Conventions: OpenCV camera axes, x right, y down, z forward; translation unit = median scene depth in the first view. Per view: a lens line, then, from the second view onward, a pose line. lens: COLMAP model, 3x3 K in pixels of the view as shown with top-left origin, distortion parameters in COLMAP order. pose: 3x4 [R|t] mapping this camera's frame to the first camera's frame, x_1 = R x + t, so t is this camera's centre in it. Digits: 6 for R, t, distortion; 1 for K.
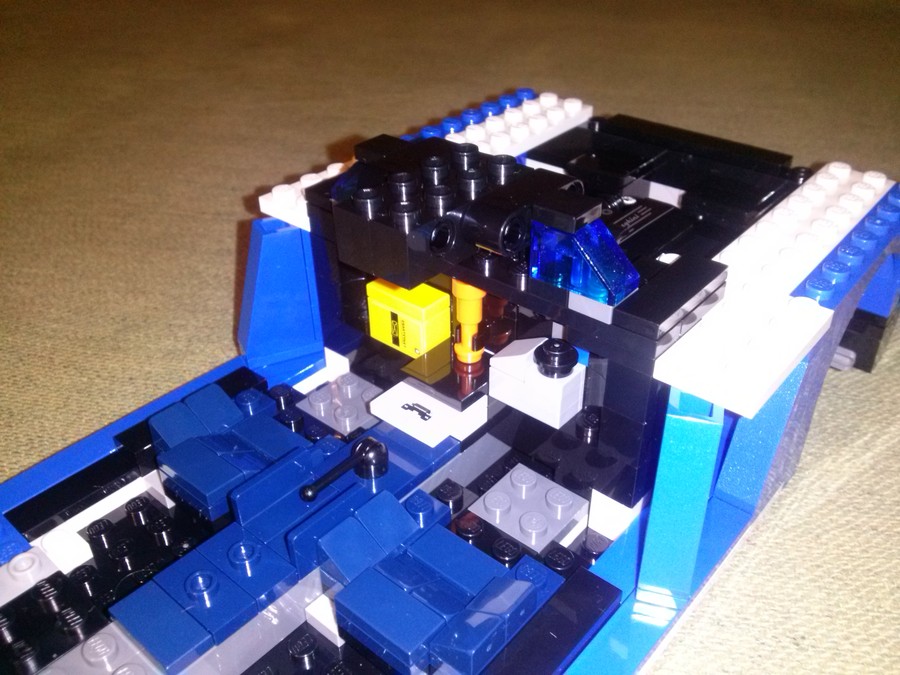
lens RADIAL K [[817.7, 0, 451.8], [0, 817.7, 317.9], [0, 0, 1]] dist [0.051557, -0.236871]
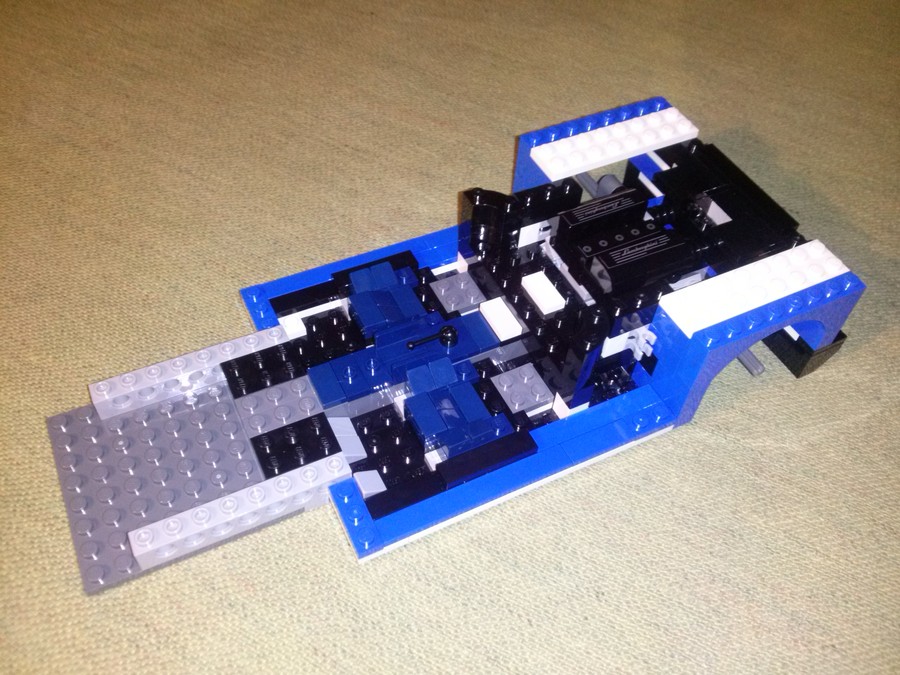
lens RADIAL K [[817.7, 0, 451.8], [0, 817.7, 317.9], [0, 0, 1]] dist [0.051557, -0.236871]
pose [[0.919479, 0.331527, -0.211300, 0.271430], [-0.256654, 0.913329, 0.316163, -0.432409], [0.297803, -0.236474, 0.924875, -0.675816]]
